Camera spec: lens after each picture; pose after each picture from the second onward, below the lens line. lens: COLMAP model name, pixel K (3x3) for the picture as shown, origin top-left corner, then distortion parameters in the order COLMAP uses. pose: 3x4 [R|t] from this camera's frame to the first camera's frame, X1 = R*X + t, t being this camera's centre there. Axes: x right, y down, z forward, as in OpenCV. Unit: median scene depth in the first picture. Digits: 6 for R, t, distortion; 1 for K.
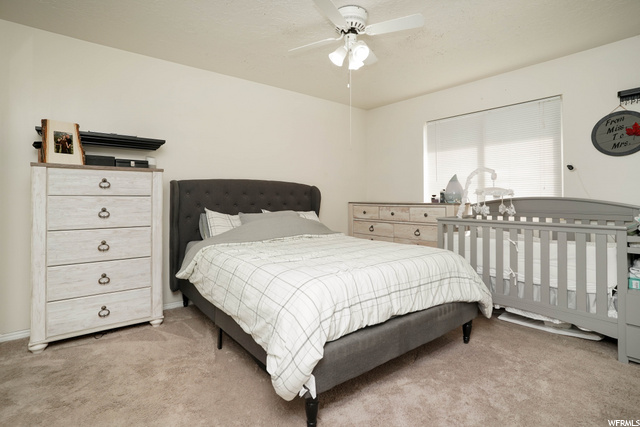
lens RADIAL K [[313.8, 0, 321.6], [0, 313.8, 205.5], [0, 0, 1]] dist [-0.060883, 0.029057]
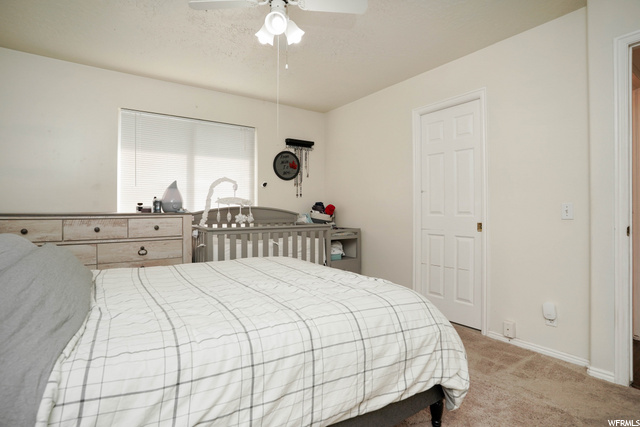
lens RADIAL K [[313.8, 0, 321.6], [0, 313.8, 205.5], [0, 0, 1]] dist [-0.060883, 0.029057]
pose [[0.102634, 0.010056, 0.994668, -0.431330], [0.020117, 0.999723, -0.012183, -0.008987], [-0.994516, 0.021261, 0.102403, 0.496810]]
